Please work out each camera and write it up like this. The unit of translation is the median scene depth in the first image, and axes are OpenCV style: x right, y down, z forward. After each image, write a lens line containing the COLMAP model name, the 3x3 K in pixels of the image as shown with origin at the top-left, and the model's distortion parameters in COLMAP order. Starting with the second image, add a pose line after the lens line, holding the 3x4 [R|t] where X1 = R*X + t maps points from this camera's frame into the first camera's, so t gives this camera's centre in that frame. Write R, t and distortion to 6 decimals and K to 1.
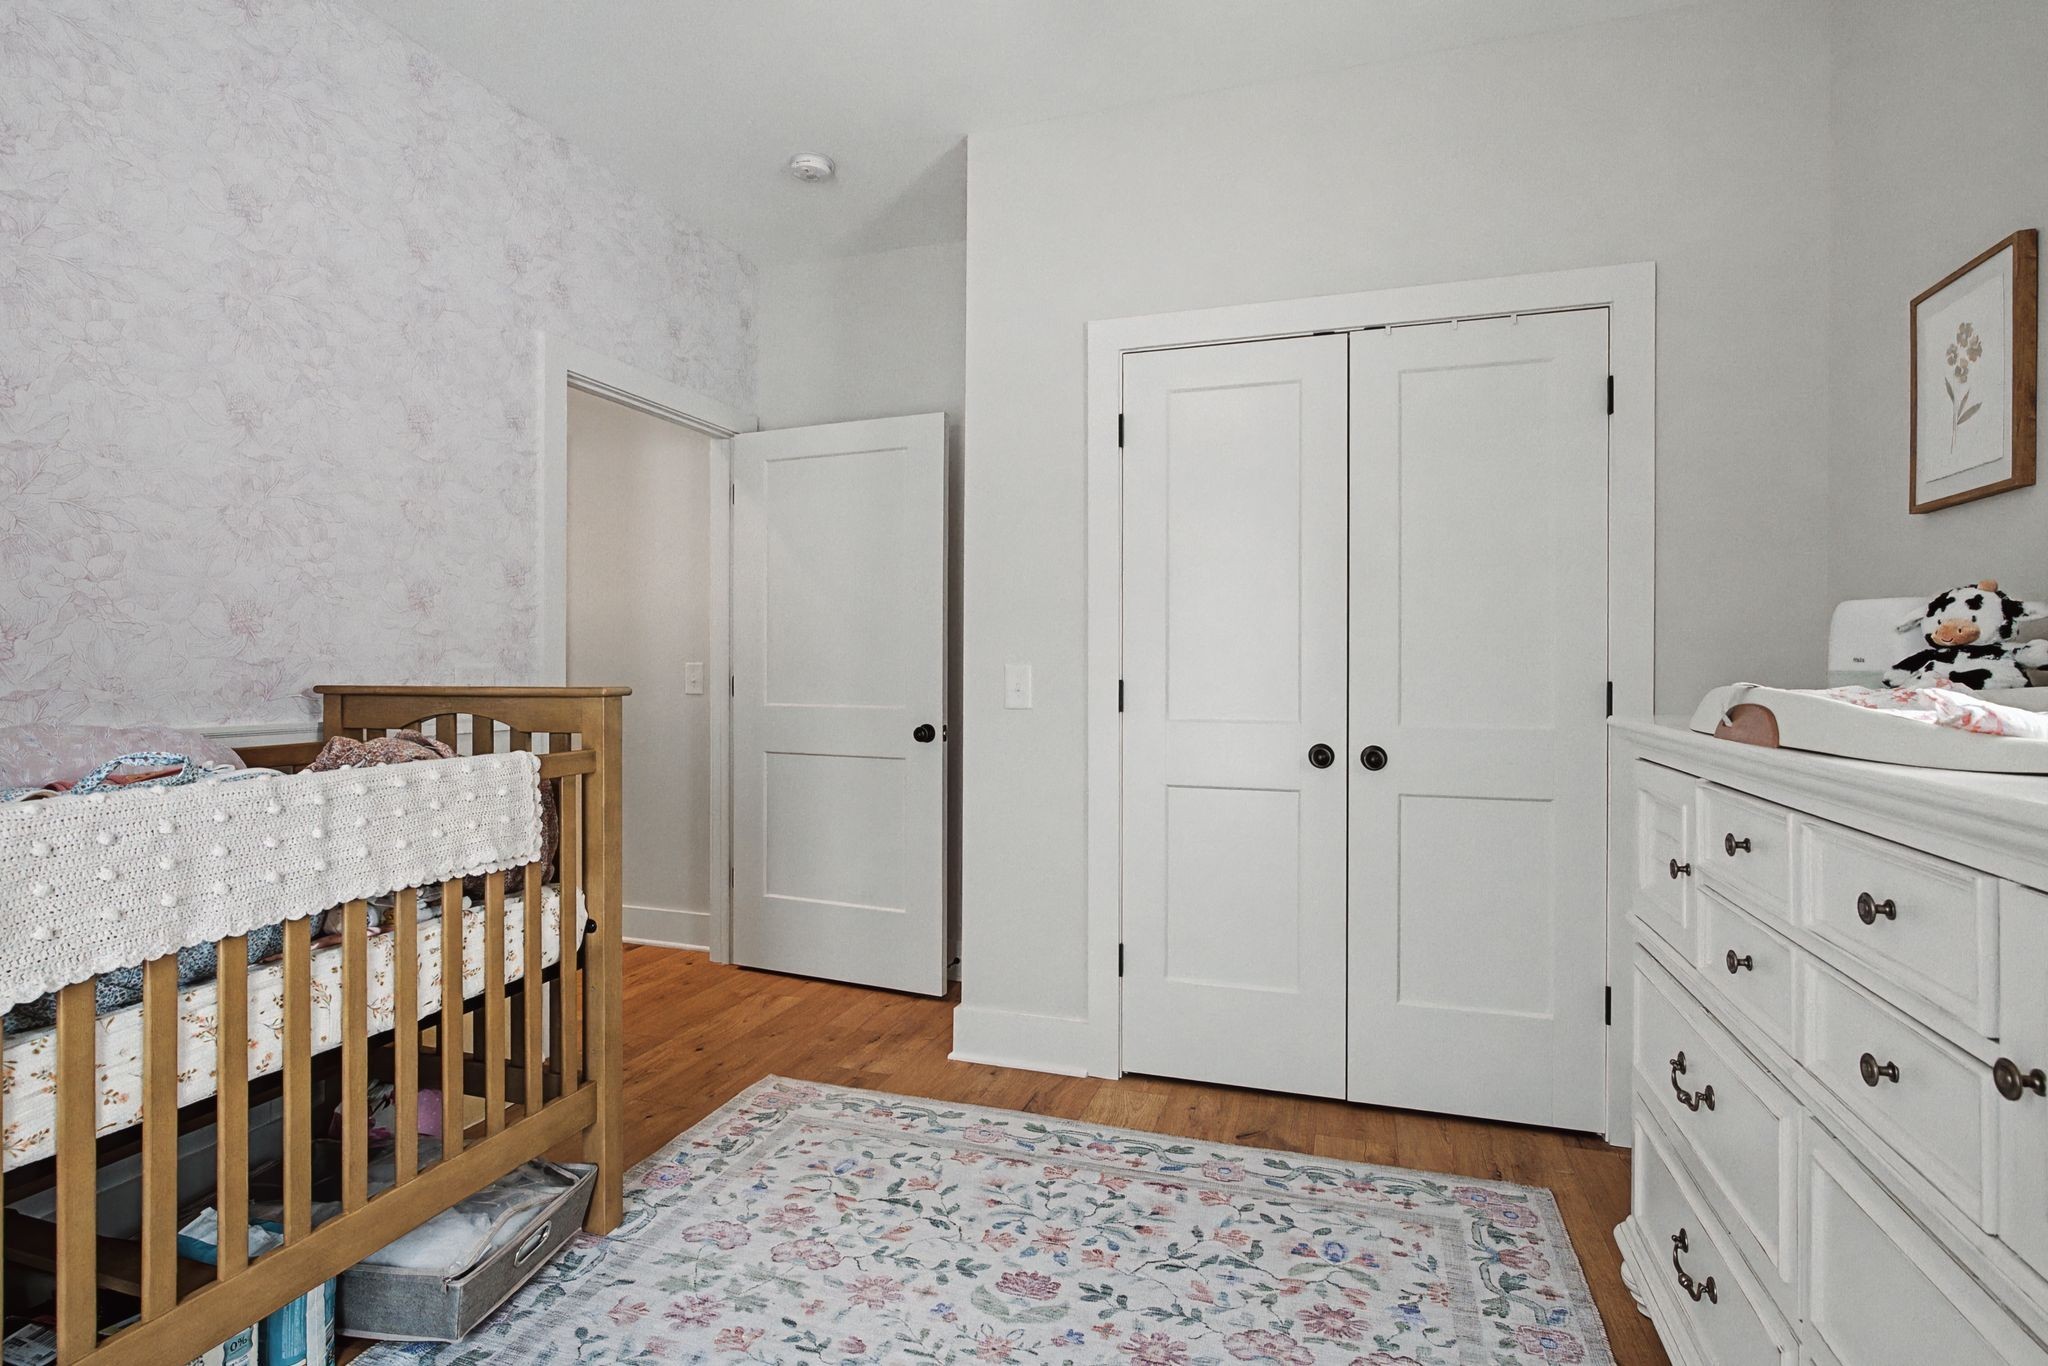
lens RADIAL K [[1015.9, 0, 1025.5], [0, 1015.9, 659.6], [0, 0, 1]] dist [0.001718, 0.001049]
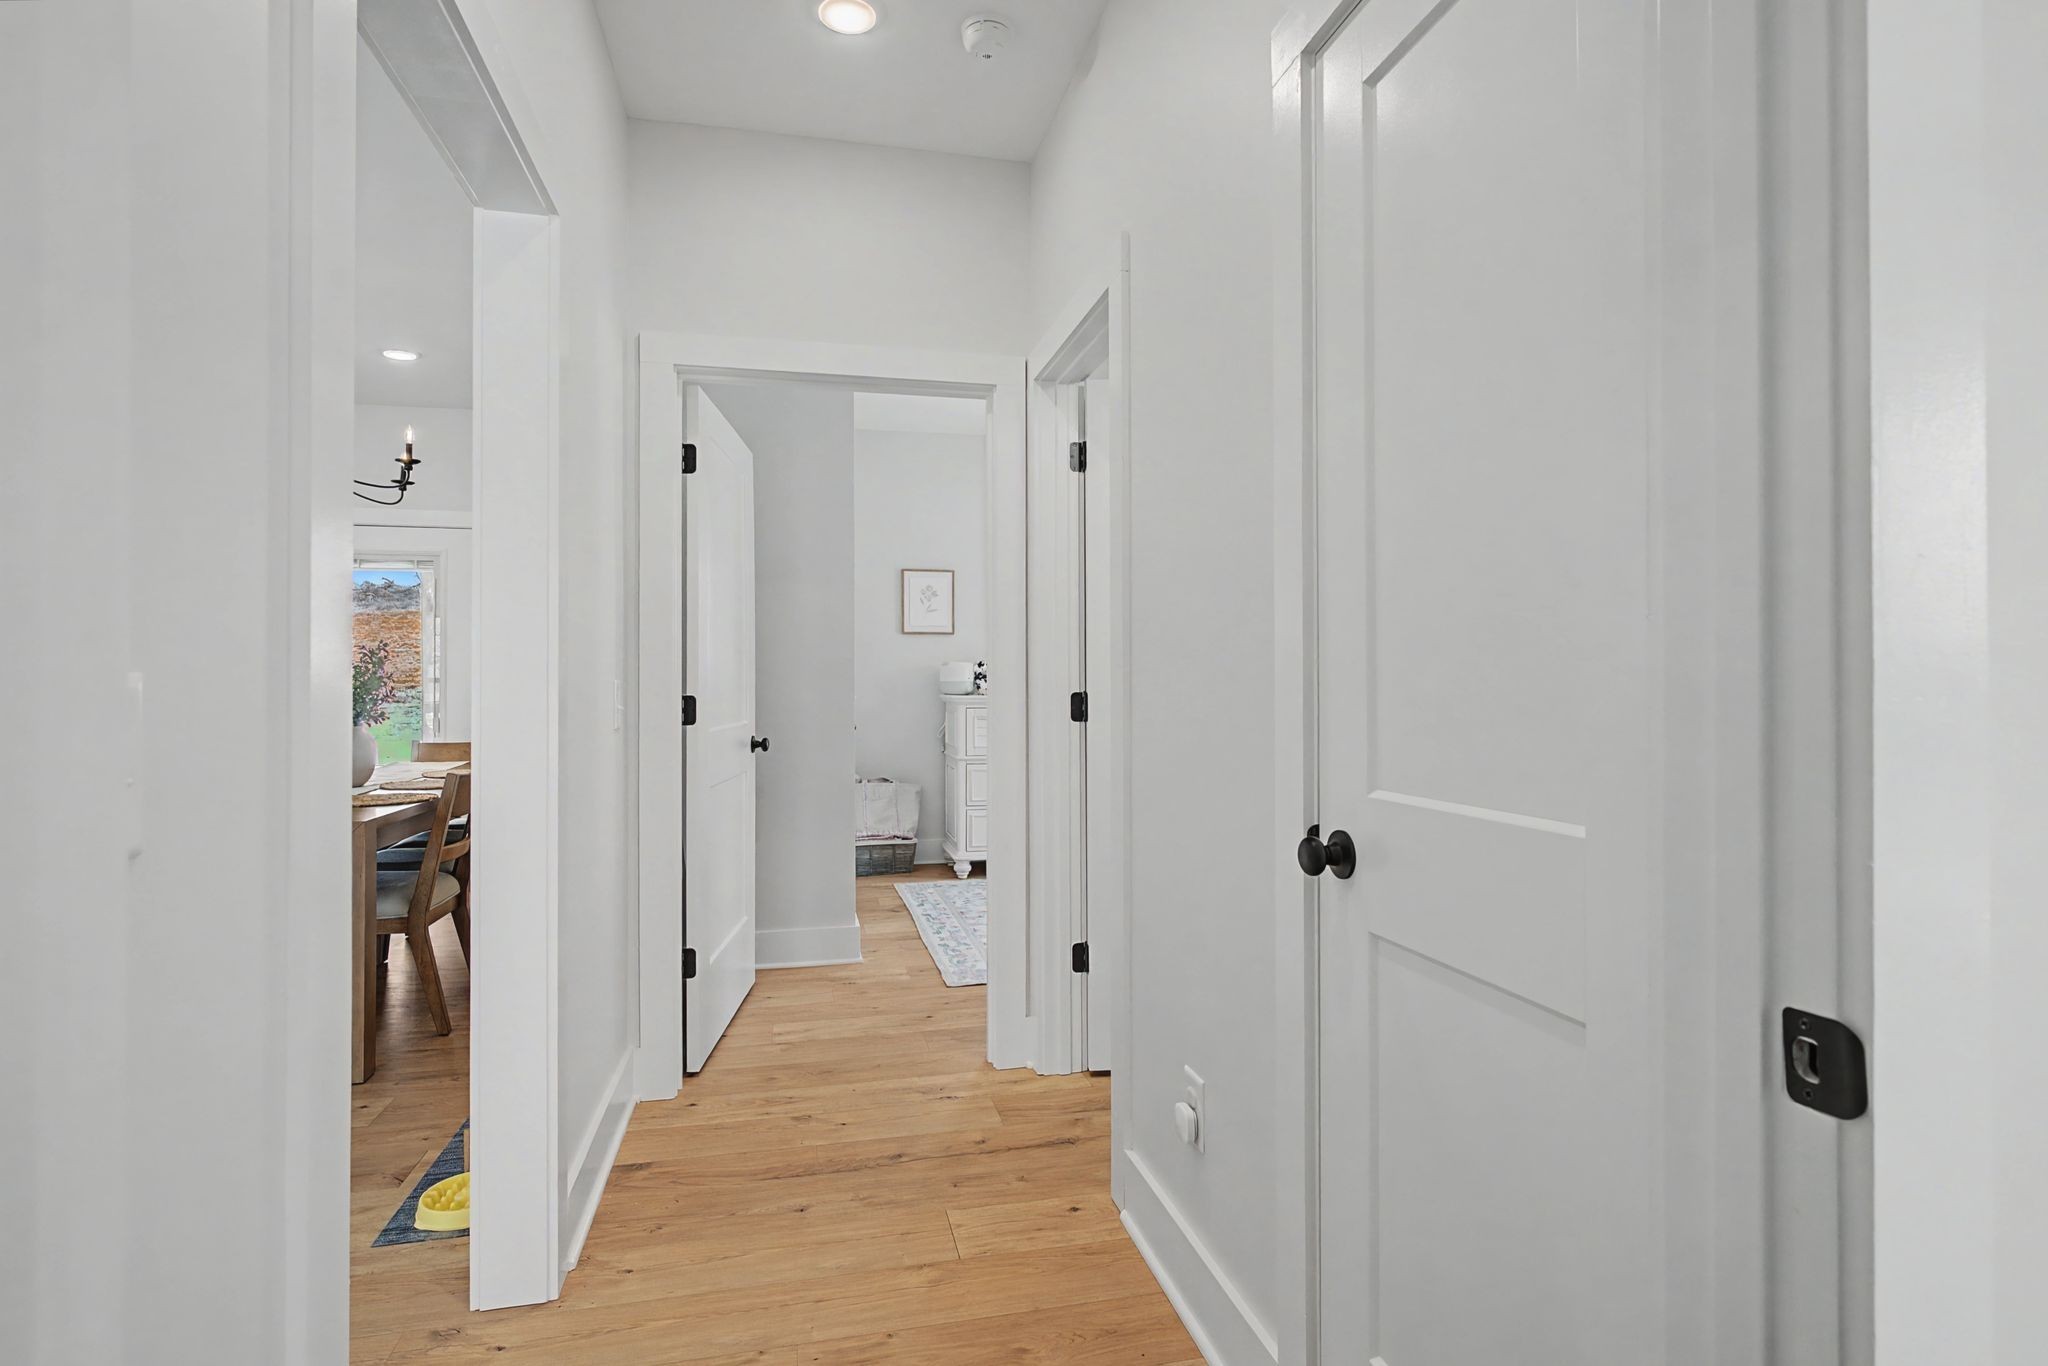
lens RADIAL K [[1003.6, 0, 1024.0], [0, 1003.6, 683.0], [0, 0, 1]] dist [-0.000094, -0.000507]
pose [[-0.523724, 0.004628, 0.851875, -2.536727], [-0.000354, 0.999984, -0.005651, 0.035064], [-0.851888, -0.003261, -0.523714, 2.856080]]
